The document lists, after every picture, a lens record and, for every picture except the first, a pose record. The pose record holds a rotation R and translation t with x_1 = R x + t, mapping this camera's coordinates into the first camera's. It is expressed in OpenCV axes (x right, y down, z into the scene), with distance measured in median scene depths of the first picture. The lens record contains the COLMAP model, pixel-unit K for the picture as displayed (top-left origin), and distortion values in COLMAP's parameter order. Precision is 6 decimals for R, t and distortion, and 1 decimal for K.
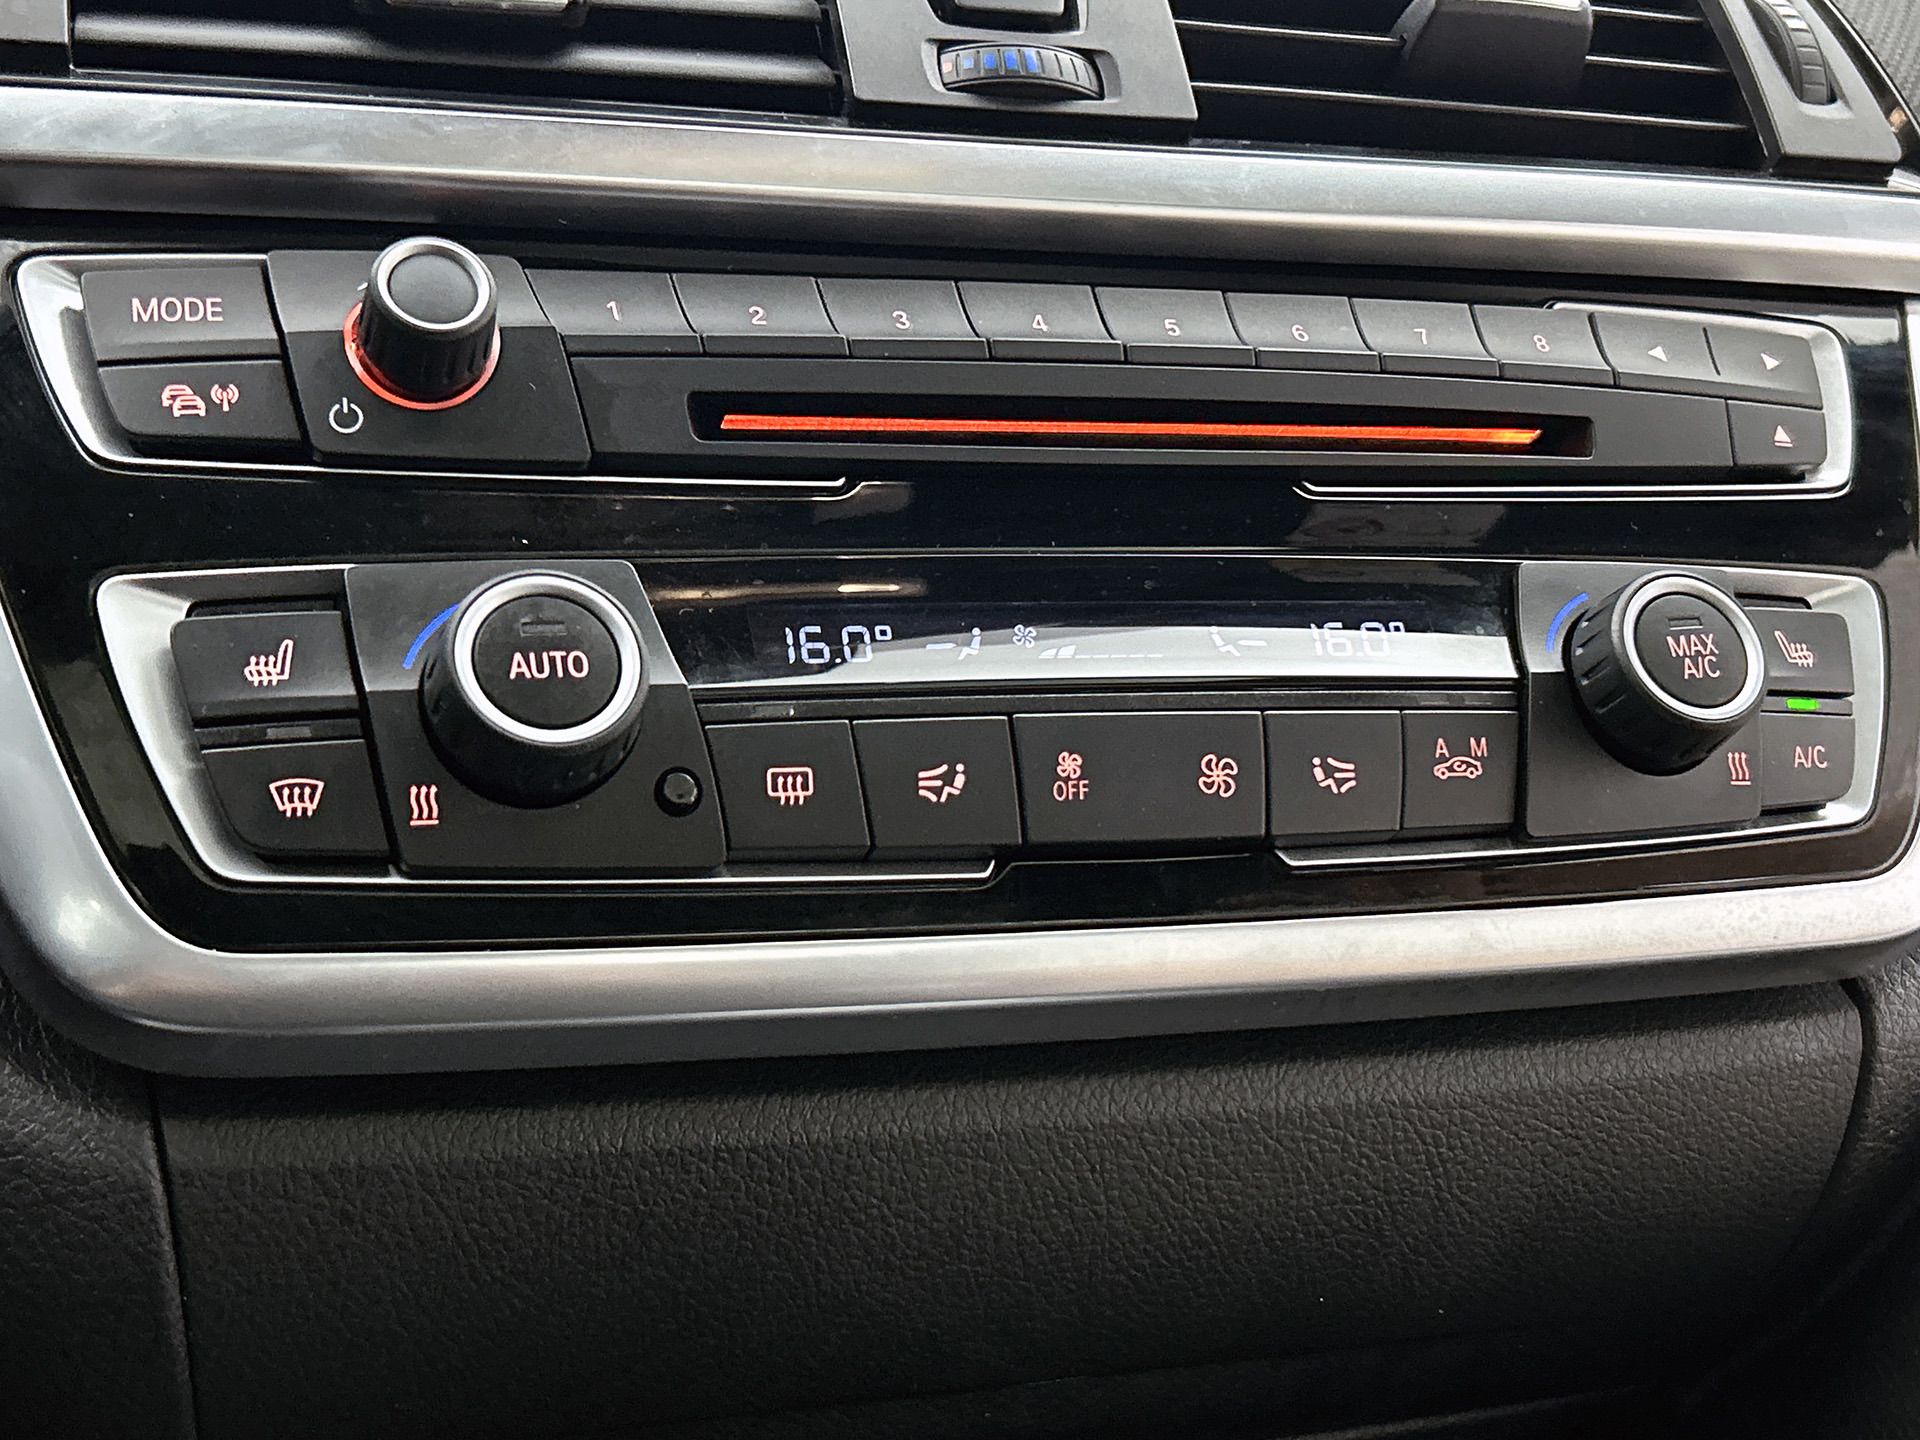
lens RADIAL K [[2630.5, 0, 969.2], [0, 2630.5, 718.6], [0, 0, 1]] dist [0.091061, 0.000000]
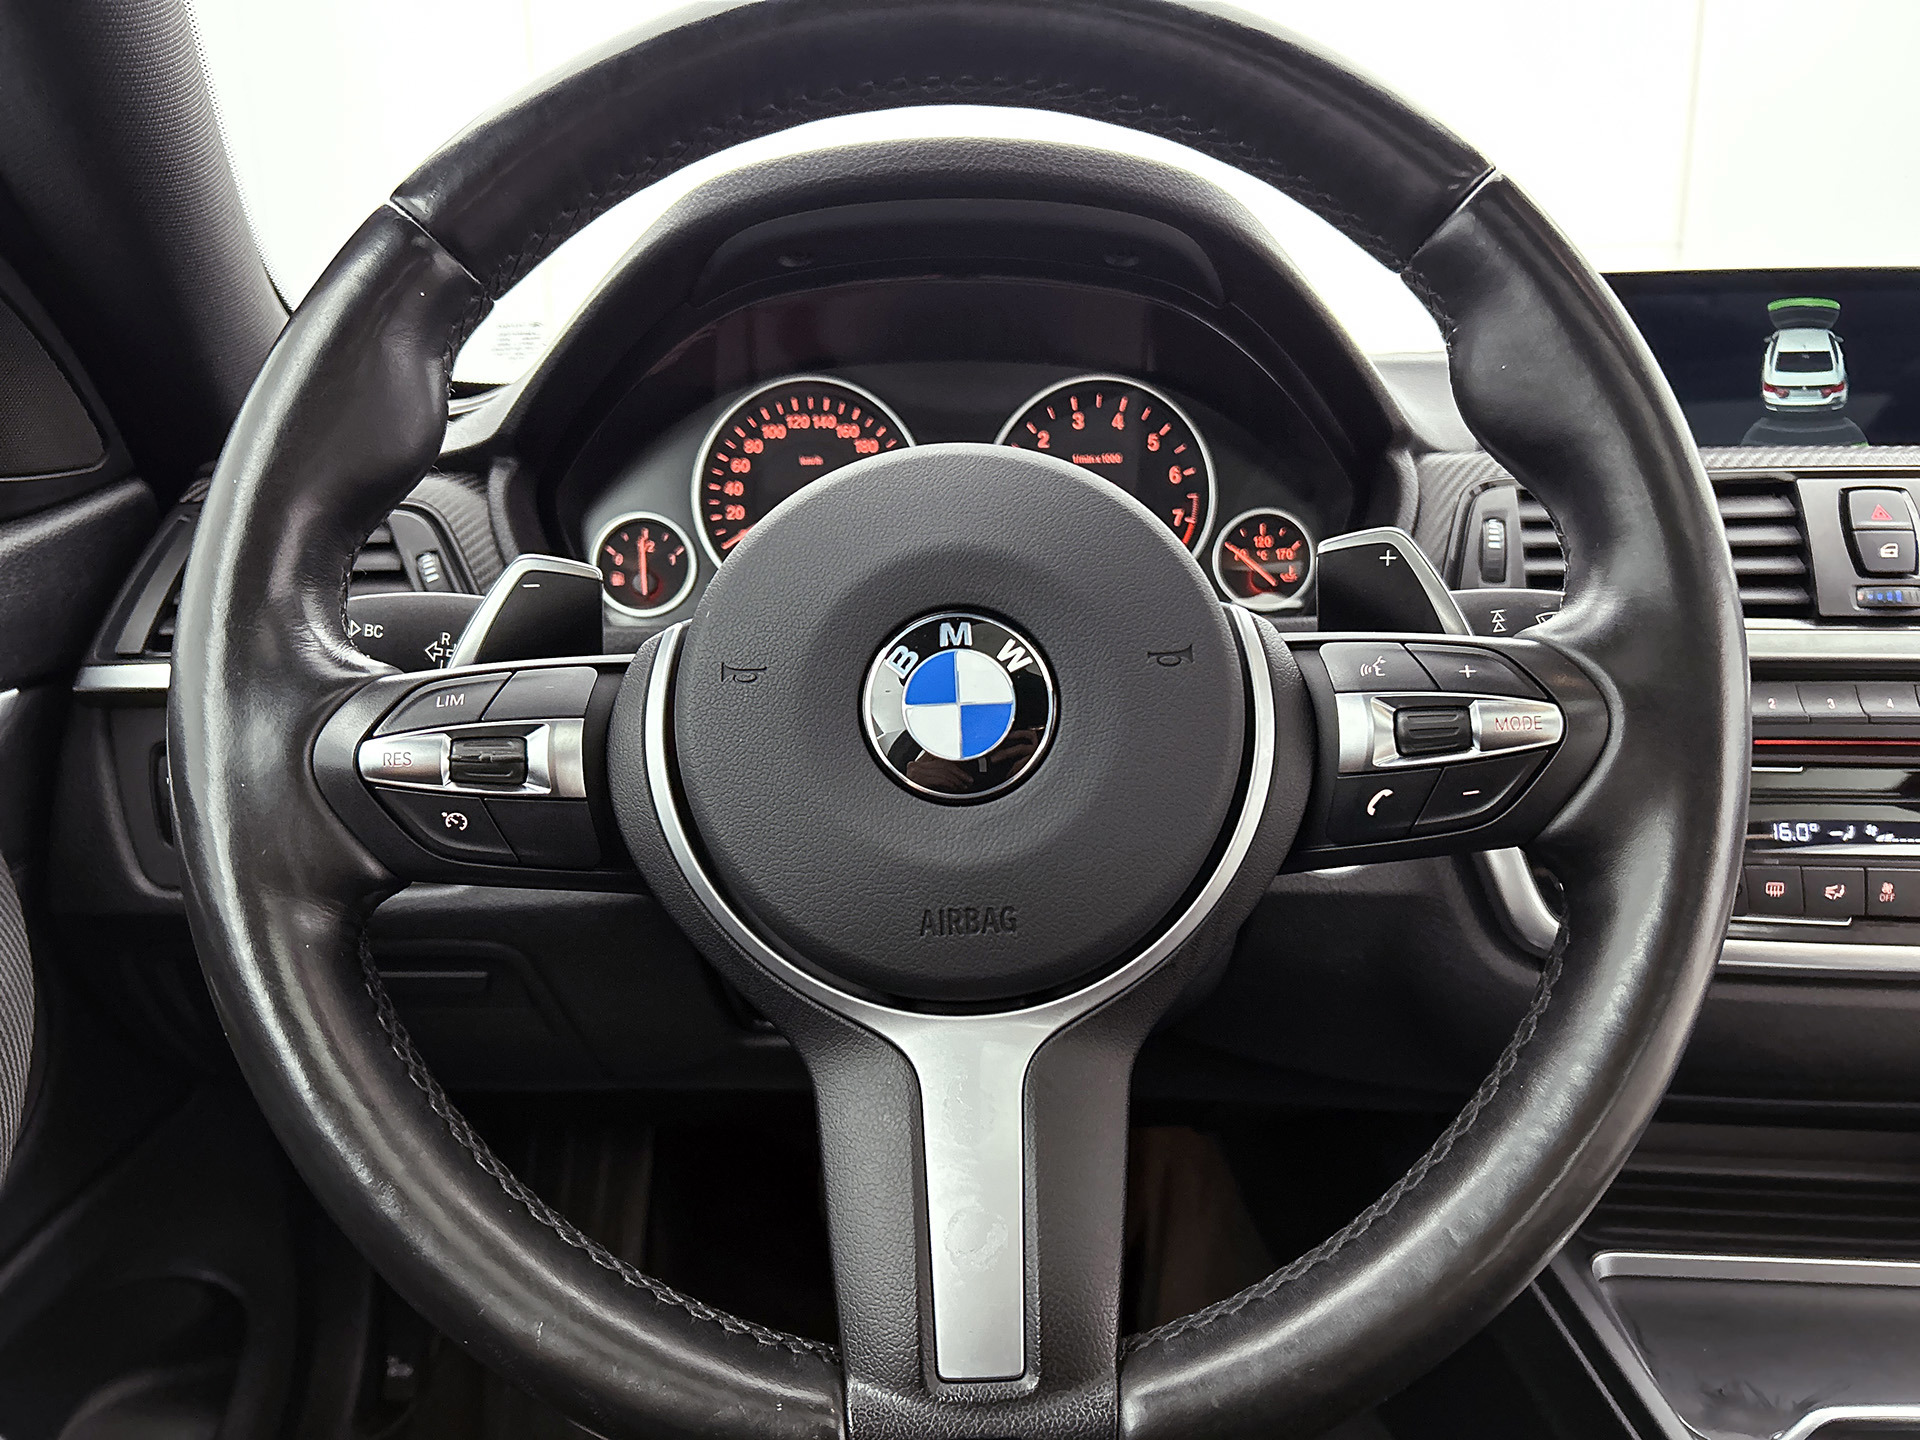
lens RADIAL K [[1480.4, 0, 968.0], [0, 1480.4, 737.0], [0, 0, 1]] dist [0.058409, -0.078065]
pose [[0.905561, 0.093647, -0.413750, -0.197919], [-0.005278, 0.977741, 0.209747, -0.456274], [0.424183, -0.187755, 0.885899, -0.756911]]
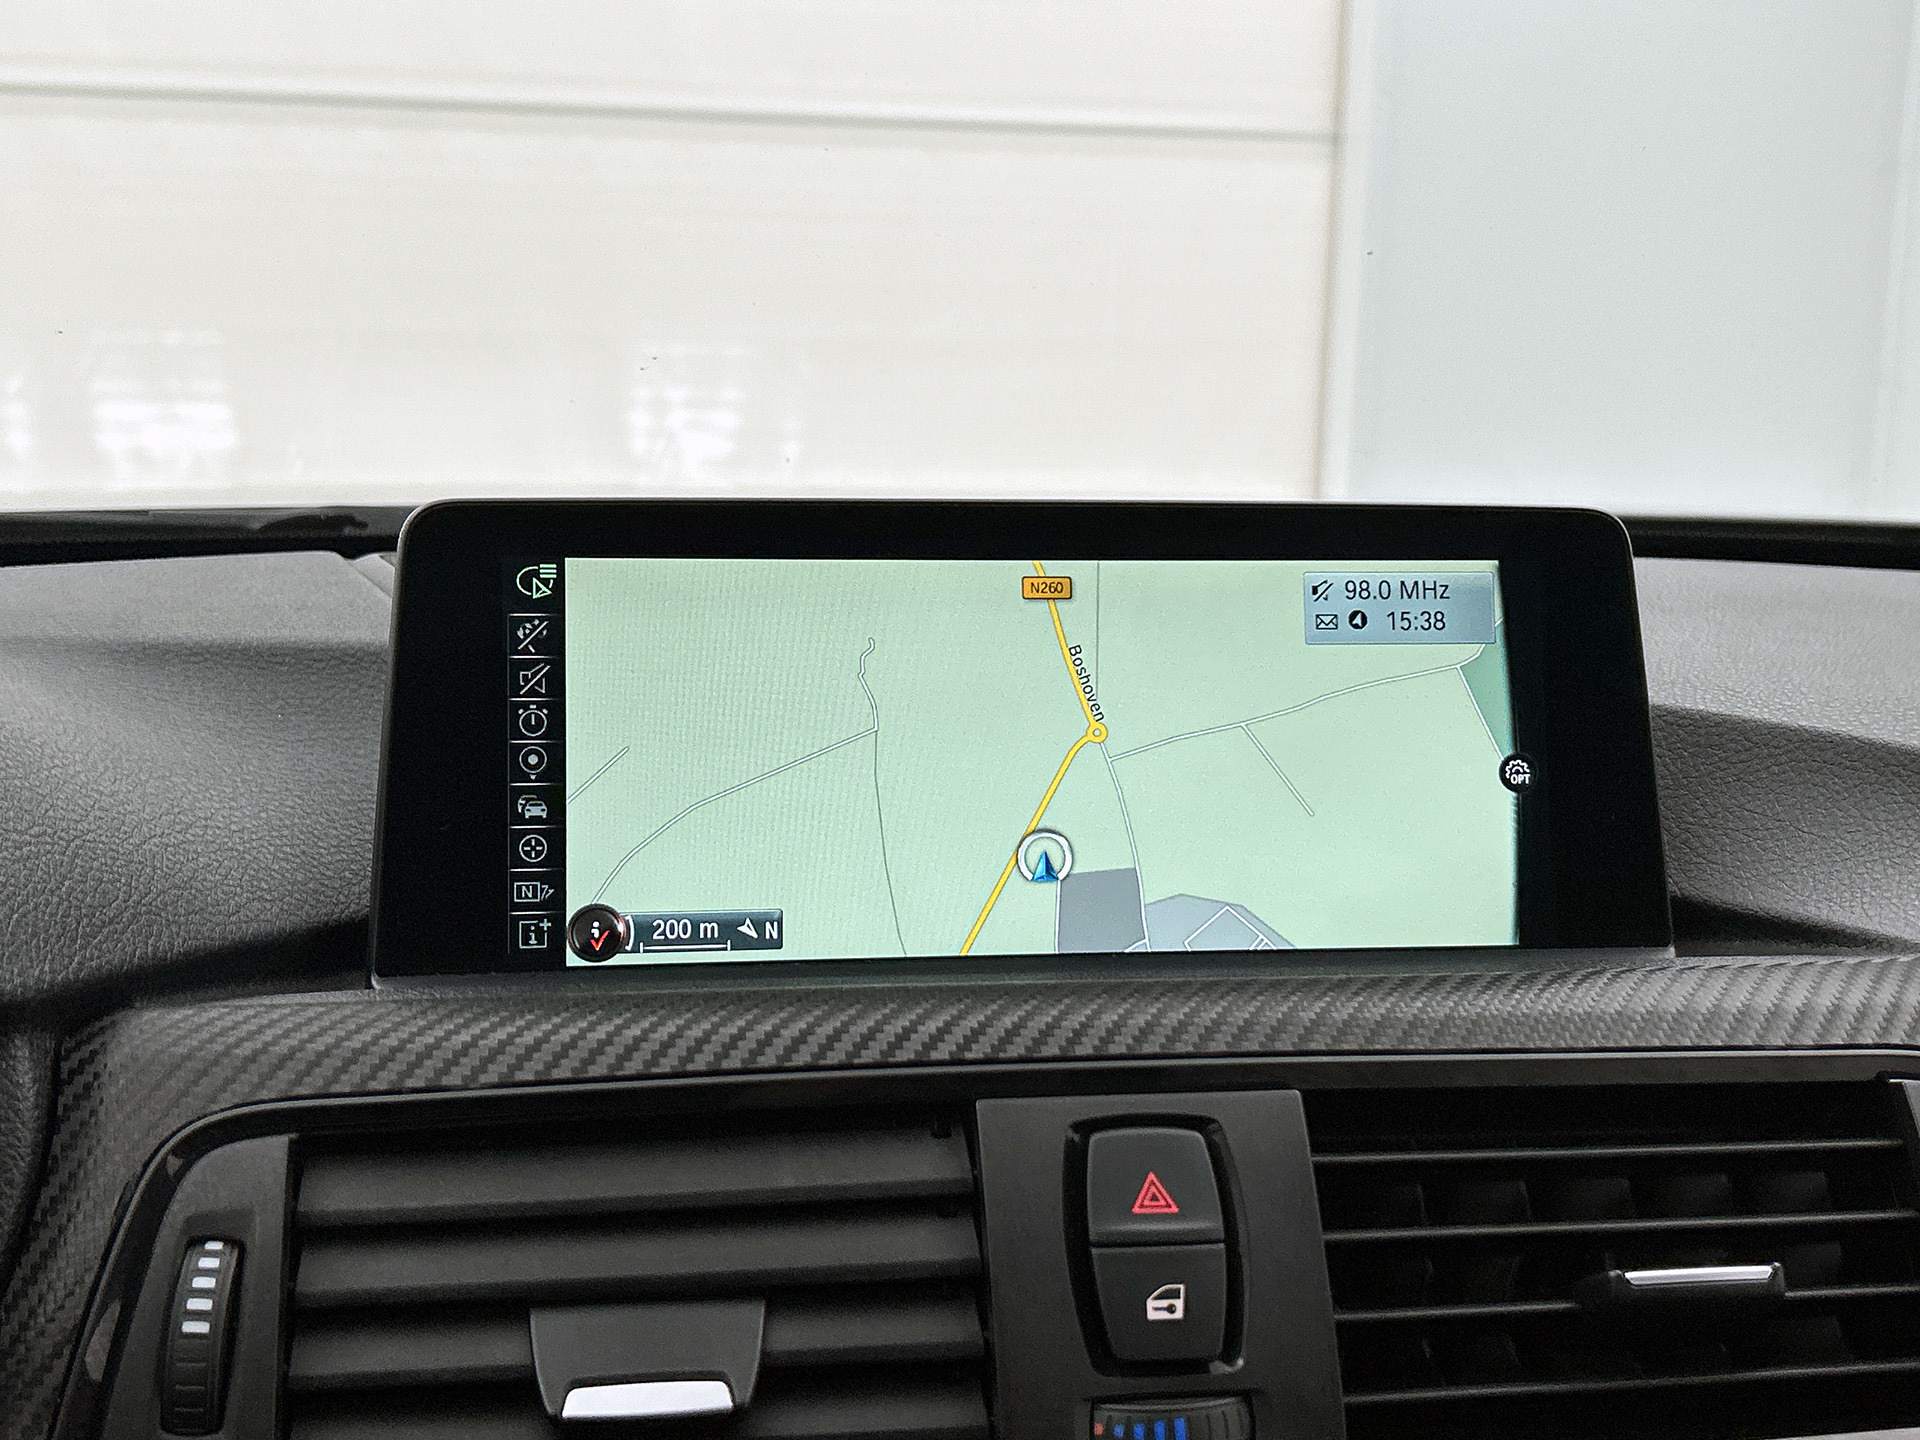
lens RADIAL K [[2358.3, 0, 977.1], [0, 2358.3, 677.7], [0, 0, 1]] dist [0.056474, 0.000000]
pose [[0.981846, 0.059843, -0.179990, 0.104181], [-0.033012, 0.988357, 0.148526, -0.743117], [0.186783, -0.139888, 0.972391, 0.139495]]
